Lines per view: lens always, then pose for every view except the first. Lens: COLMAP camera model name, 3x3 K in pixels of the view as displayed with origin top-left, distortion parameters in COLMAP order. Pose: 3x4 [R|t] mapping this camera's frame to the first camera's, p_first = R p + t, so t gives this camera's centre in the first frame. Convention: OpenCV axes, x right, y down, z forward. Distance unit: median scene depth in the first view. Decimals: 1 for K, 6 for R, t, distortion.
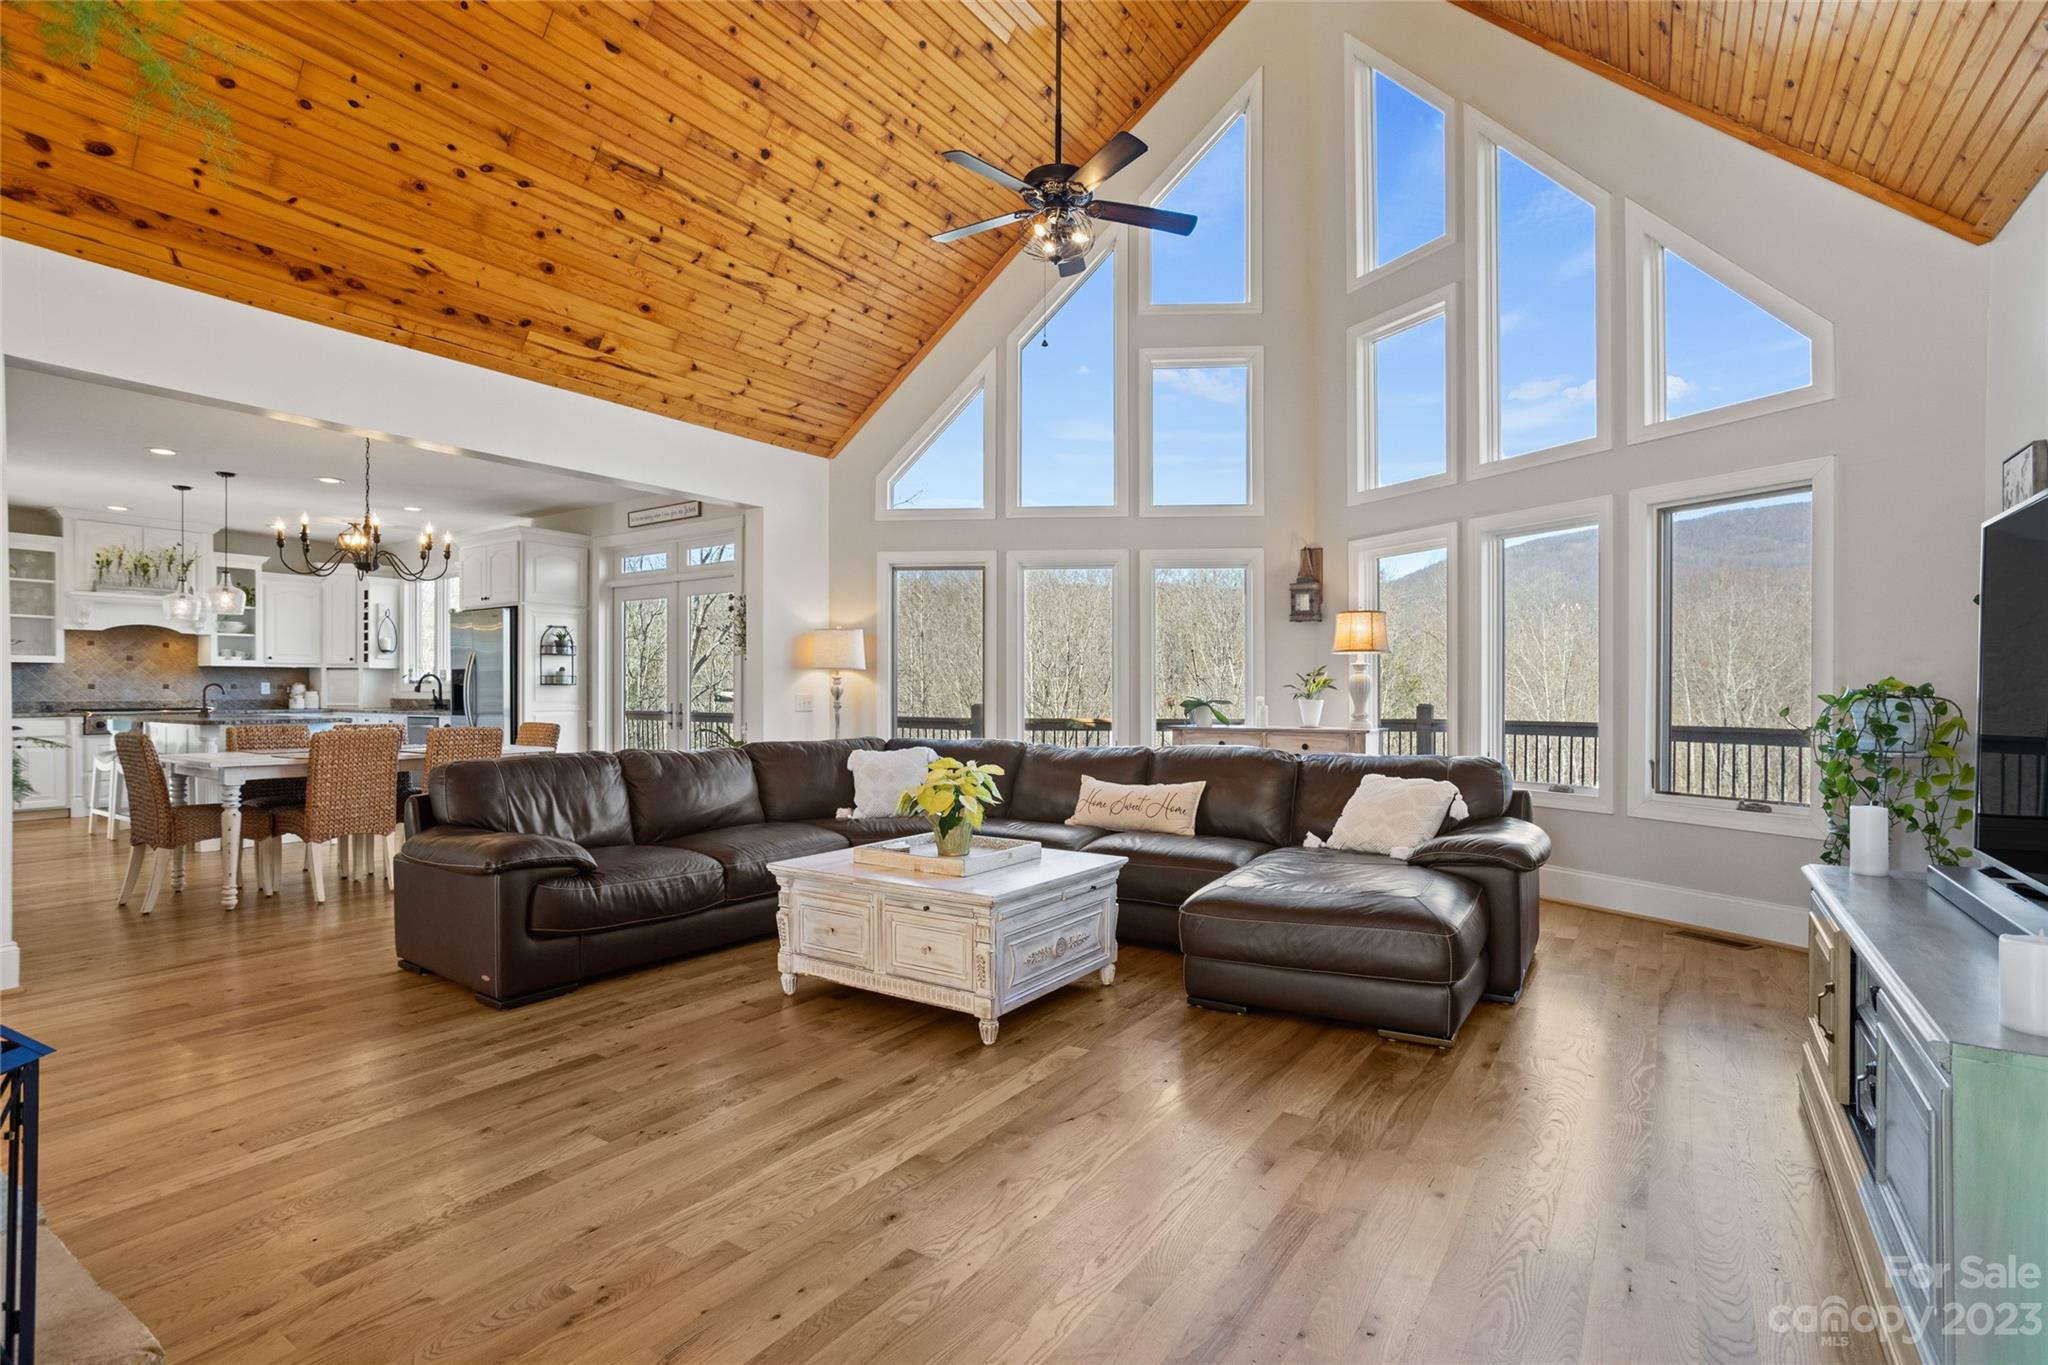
lens RADIAL K [[988.8, 0, 1012.2], [0, 988.8, 700.4], [0, 0, 1]] dist [-0.046162, 0.027919]
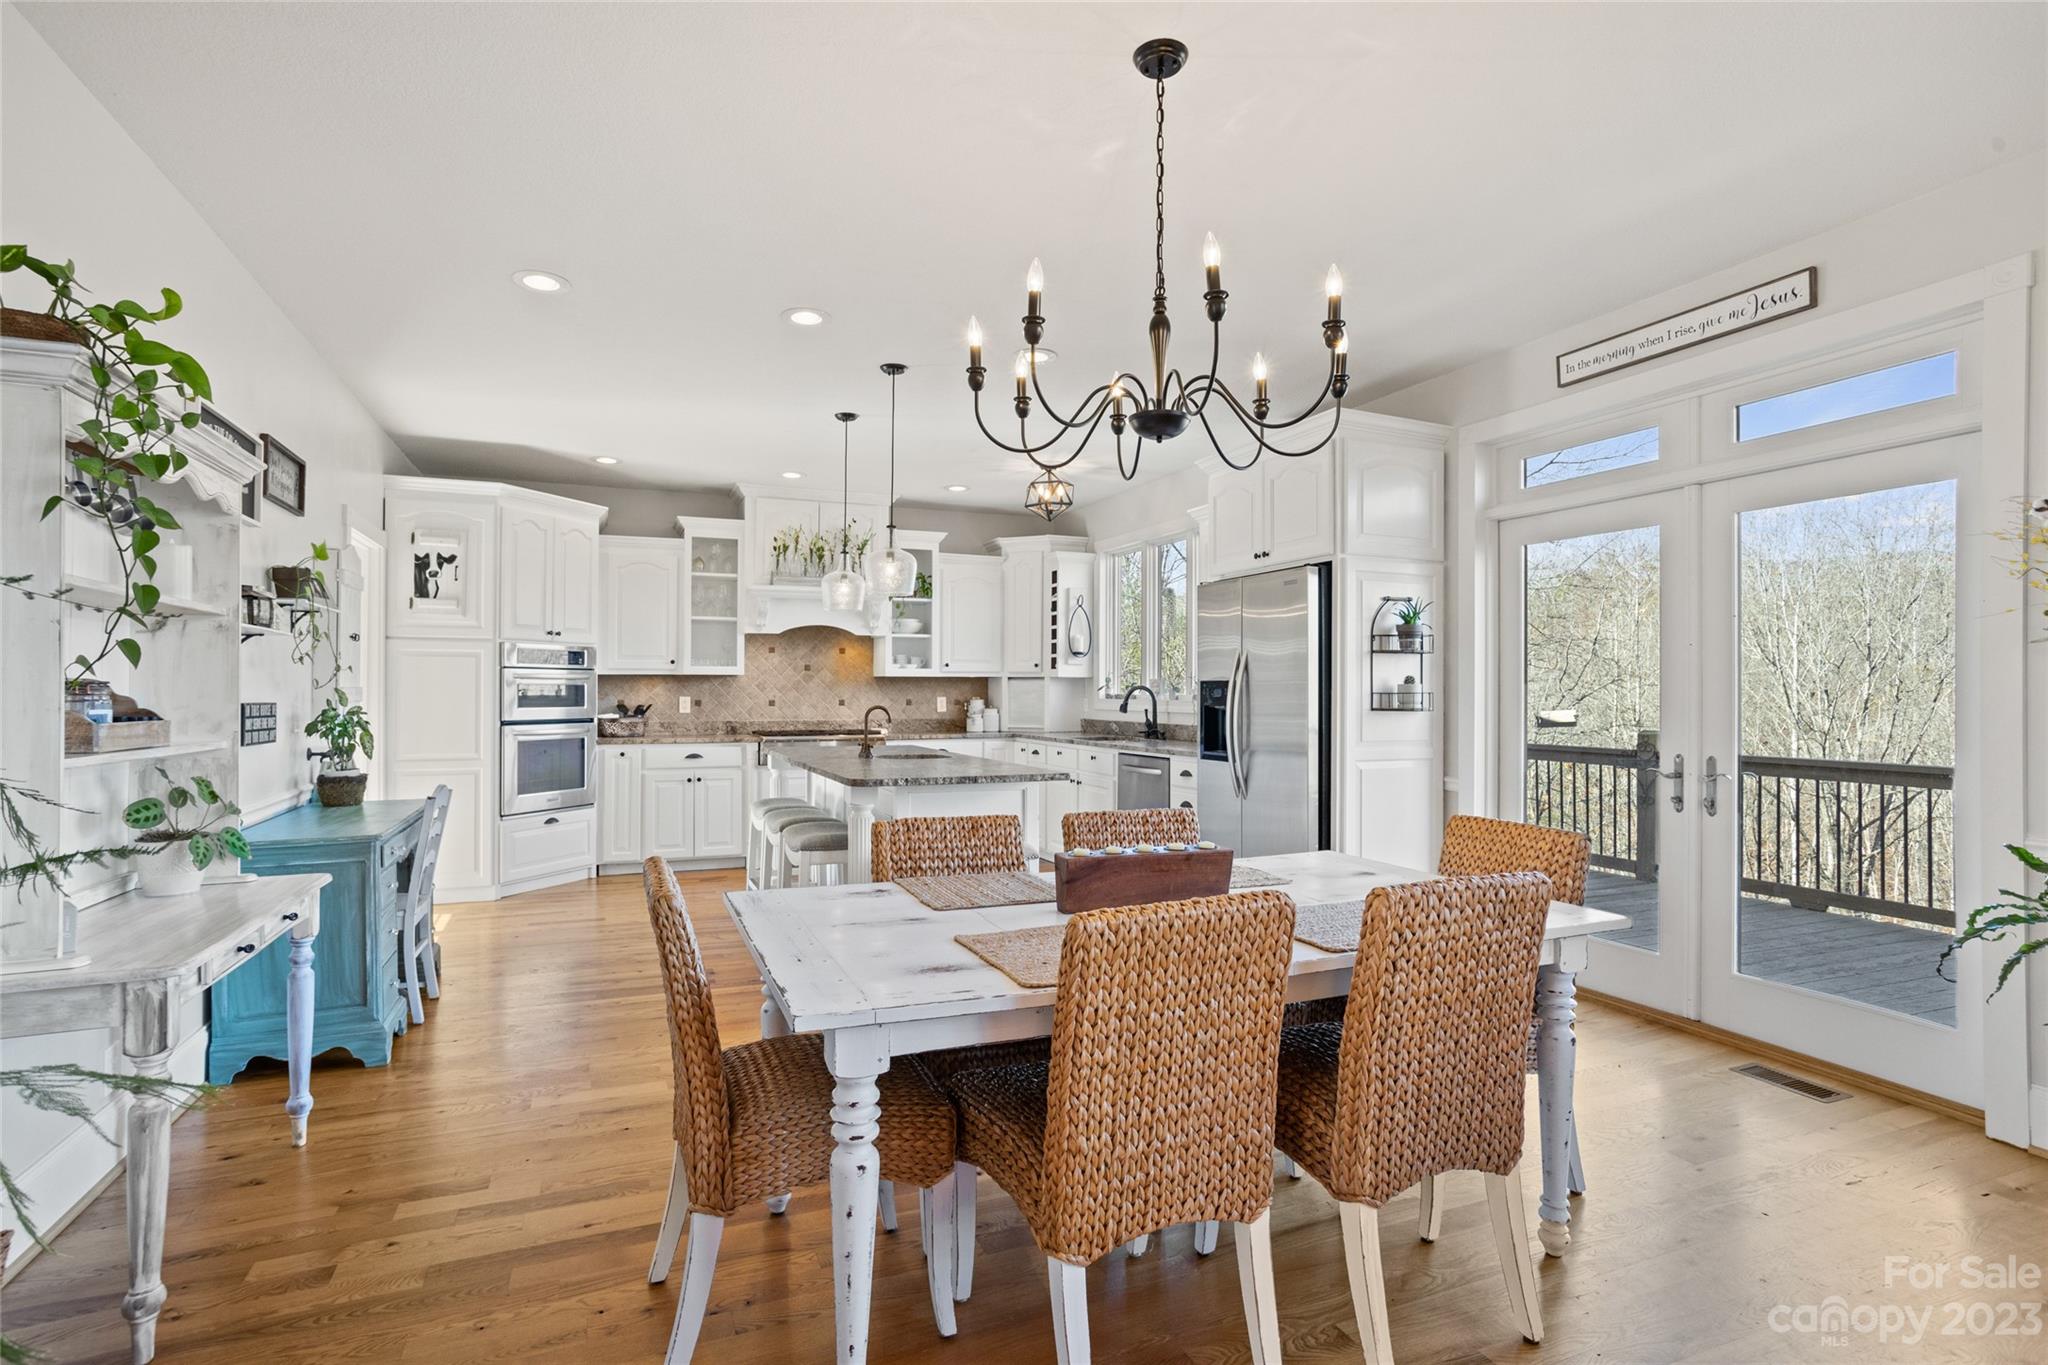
lens RADIAL K [[996.3, 0, 1007.3], [0, 996.3, 685.9], [0, 0, 1]] dist [-0.047447, 0.000085]
pose [[0.832891, -0.002047, -0.553433, -0.330522], [-0.006854, 0.999878, -0.014013, -0.019054], [0.553394, 0.015464, 0.832776, 0.425223]]
